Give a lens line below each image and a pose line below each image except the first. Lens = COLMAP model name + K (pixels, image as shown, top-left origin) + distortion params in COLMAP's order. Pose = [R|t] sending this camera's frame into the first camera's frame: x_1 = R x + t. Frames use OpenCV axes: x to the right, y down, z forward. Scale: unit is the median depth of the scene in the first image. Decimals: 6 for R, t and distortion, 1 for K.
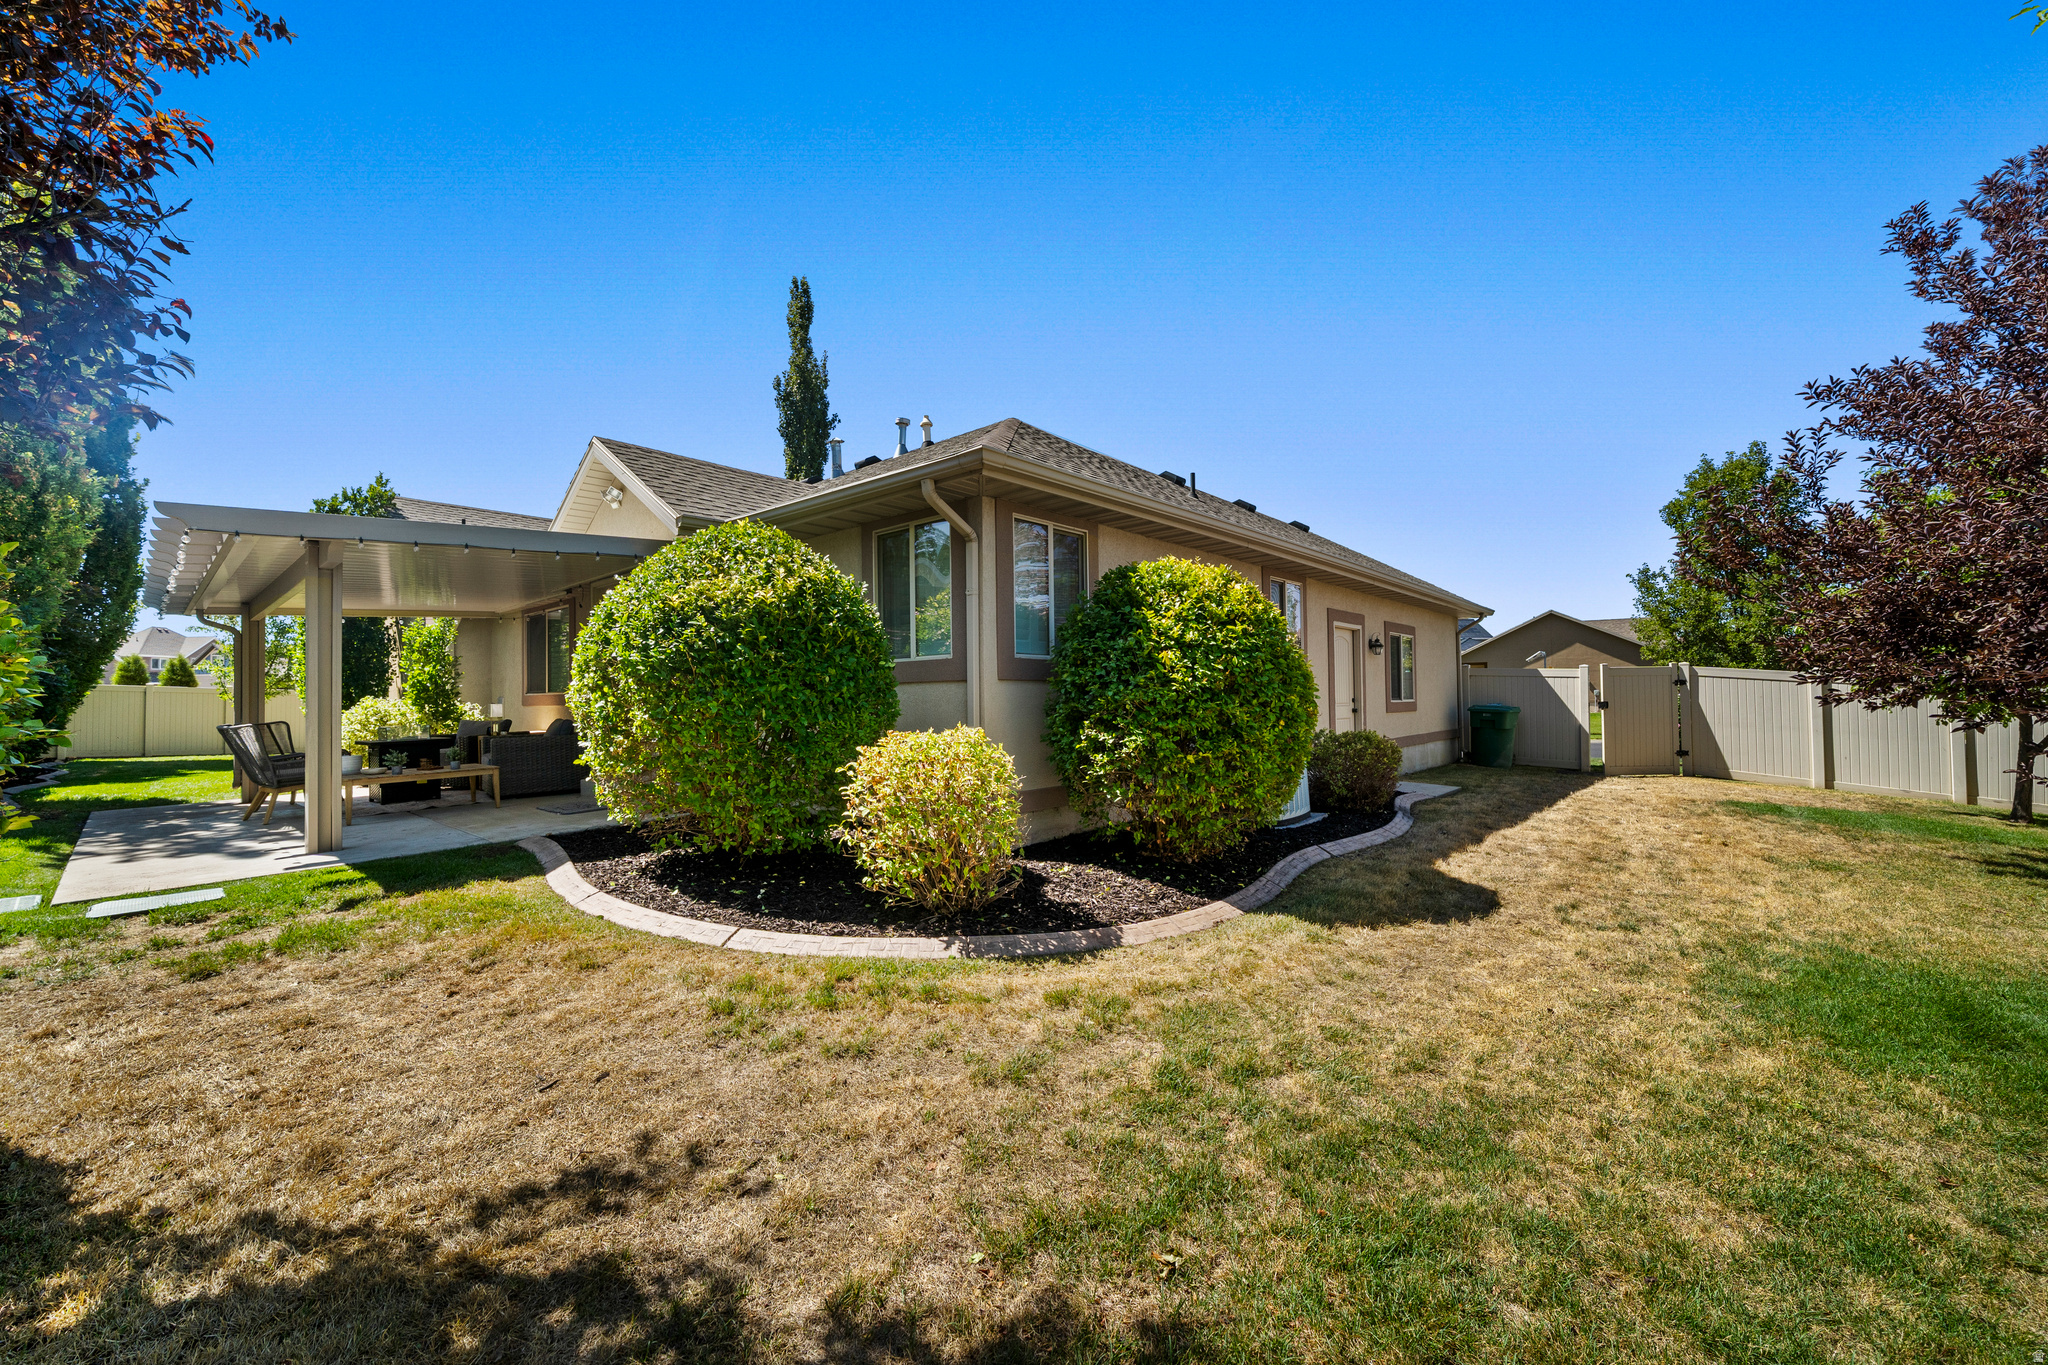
lens RADIAL K [[802.8, 0, 1022.5], [0, 802.8, 684.7], [0, 0, 1]] dist [0.001270, 0.000130]
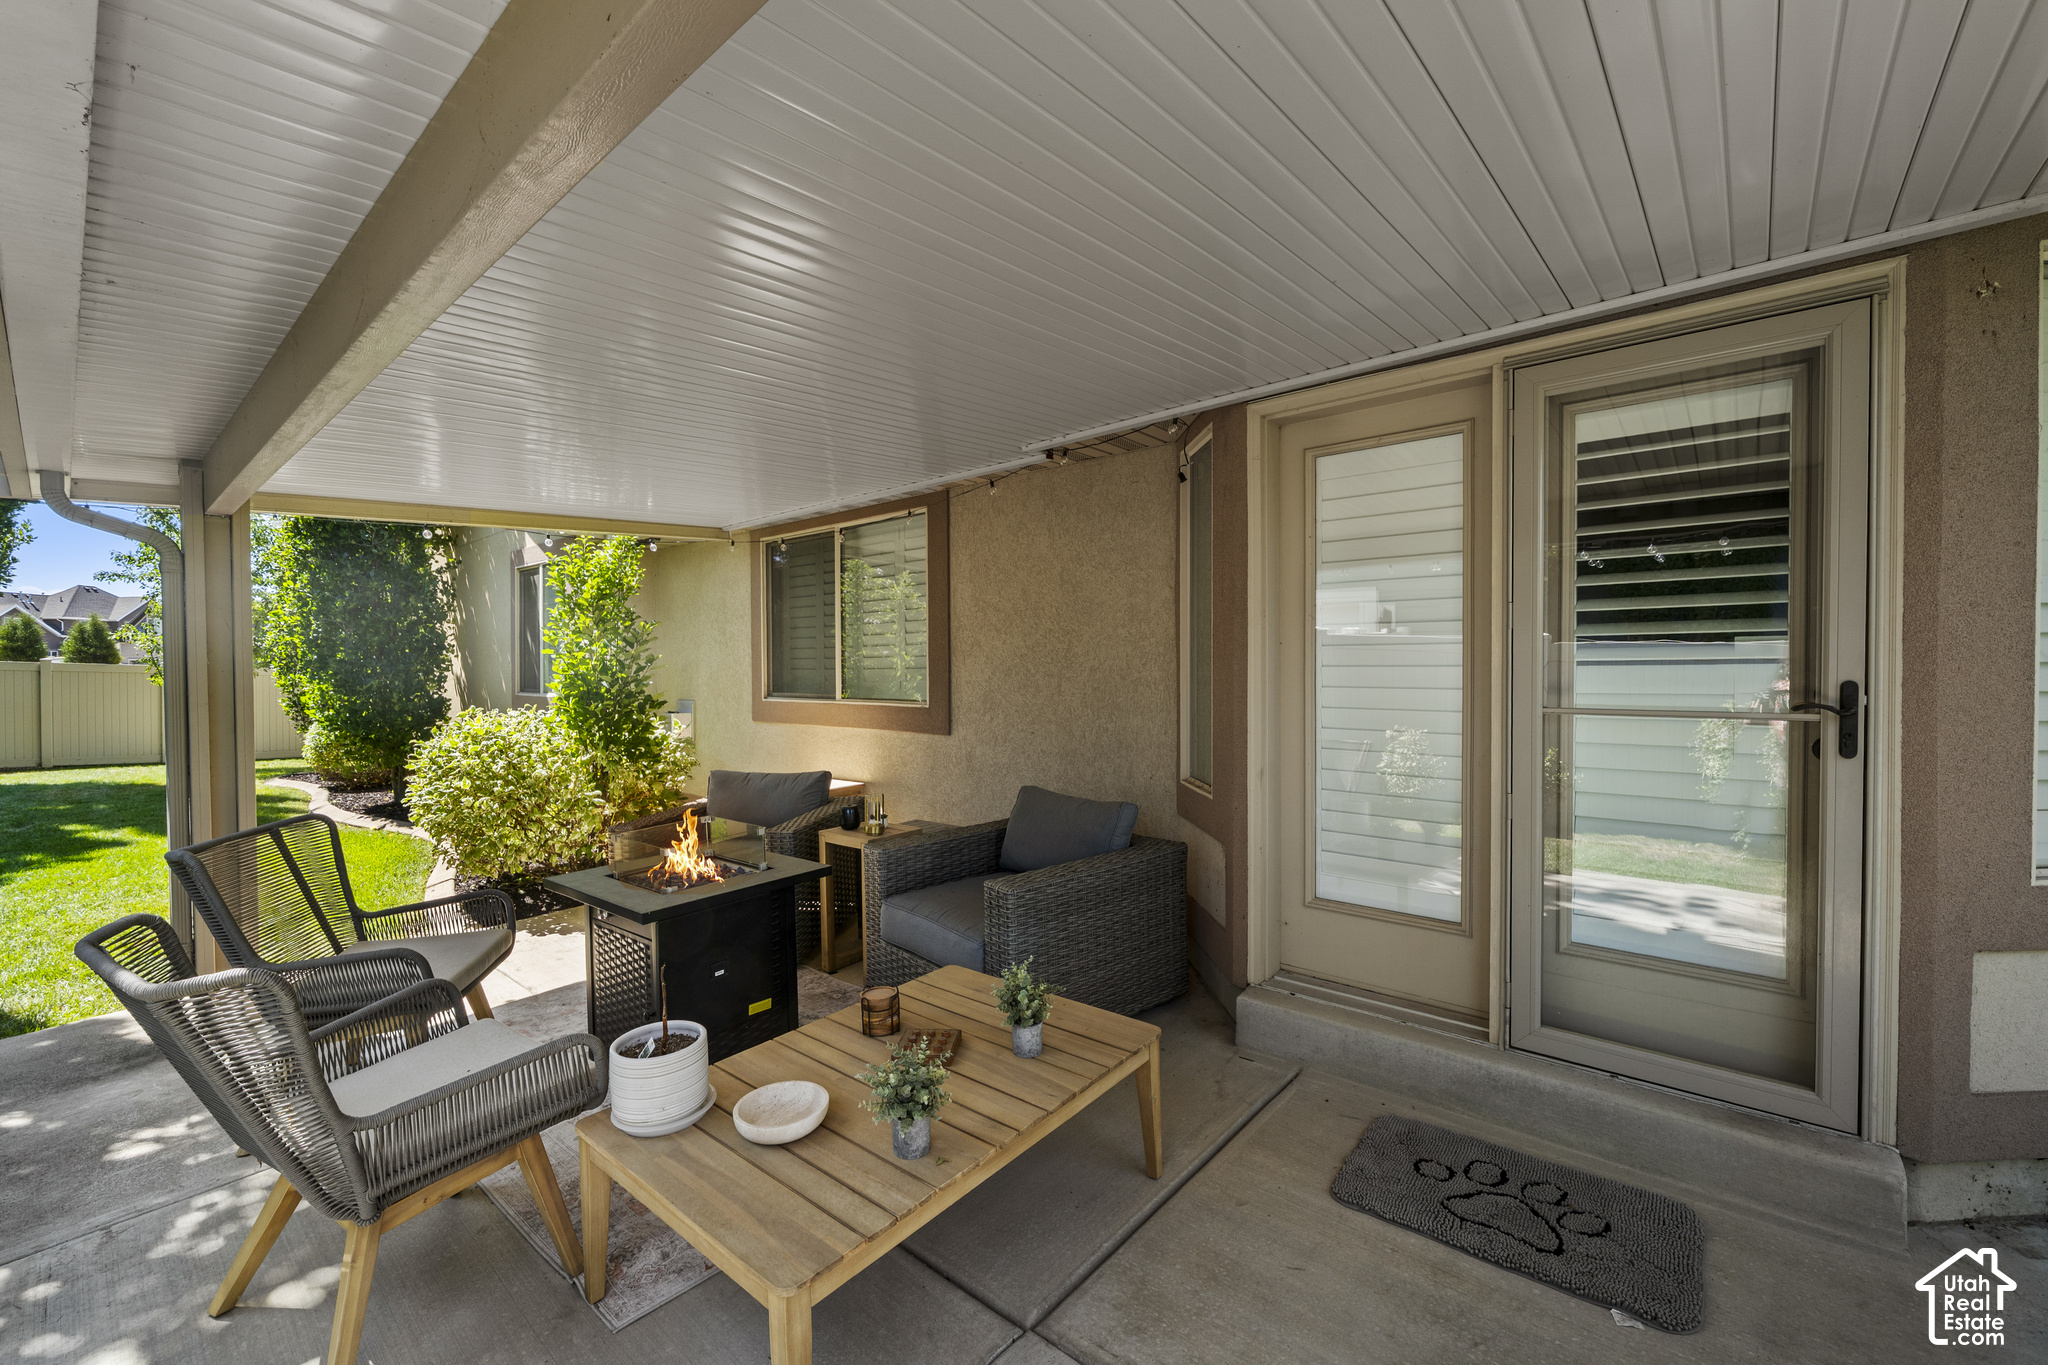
lens RADIAL K [[844.8, 0, 1021.7], [0, 844.8, 681.0], [0, 0, 1]] dist [0.000125, 0.000053]
pose [[0.999904, 0.012065, 0.006796, -0.309515], [-0.012229, 0.999621, 0.024667, -0.009976], [-0.006495, -0.024748, 0.999673, 0.320648]]
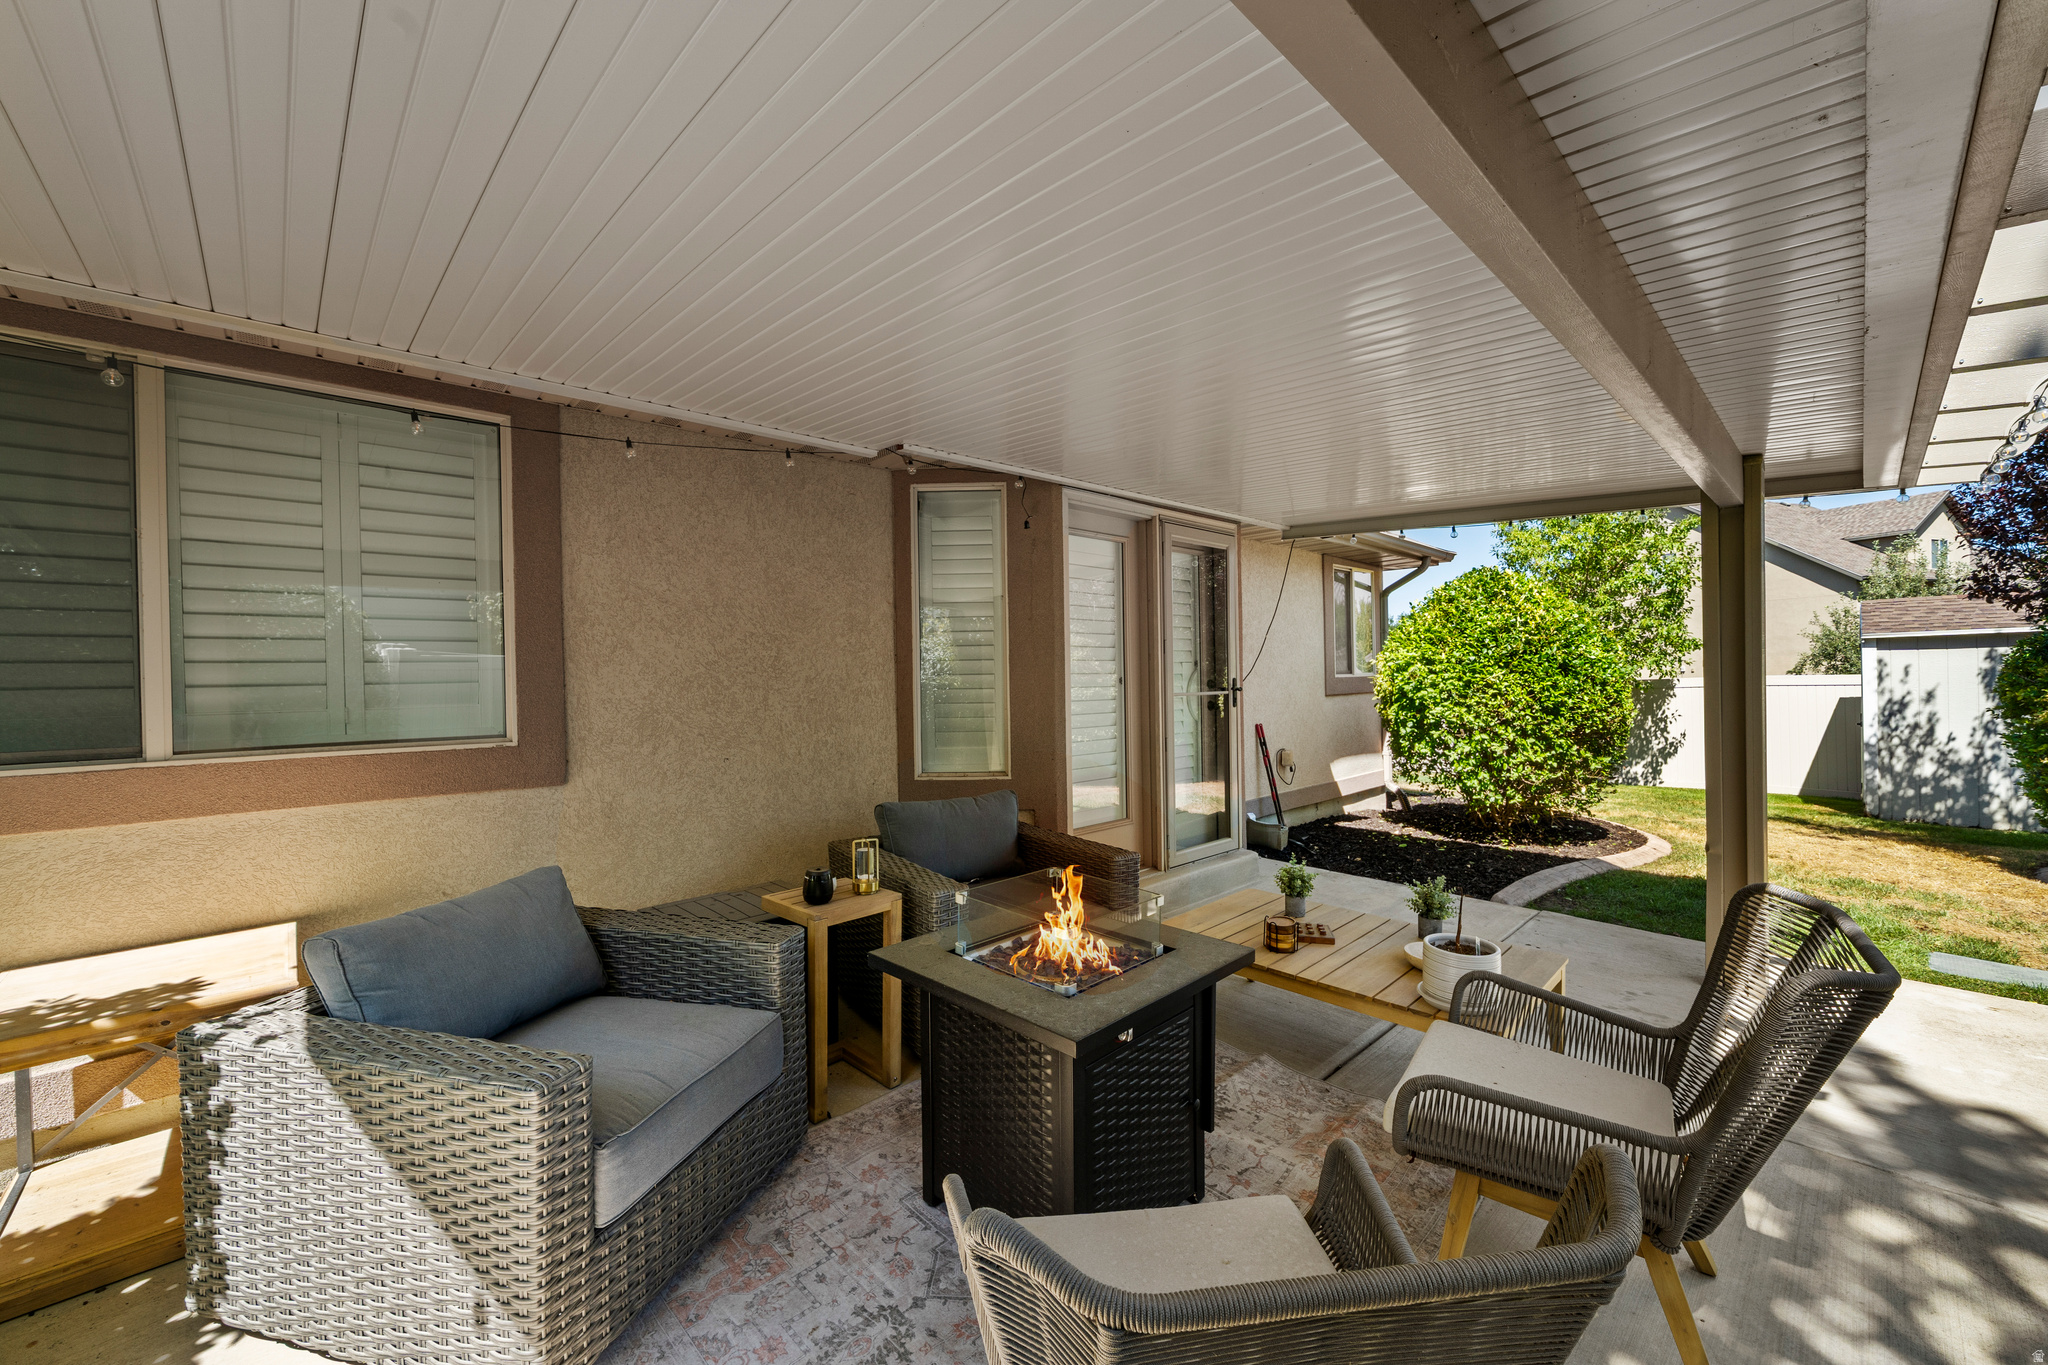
lens RADIAL K [[802.8, 0, 1018.9], [0, 802.8, 682.6], [0, 0, 1]] dist [0.001270, 0.000130]
pose [[0.088798, 0.010770, 0.995991, -0.498542], [0.006707, 0.999912, -0.011410, -0.003880], [-0.996027, 0.007694, 0.088718, 0.491671]]
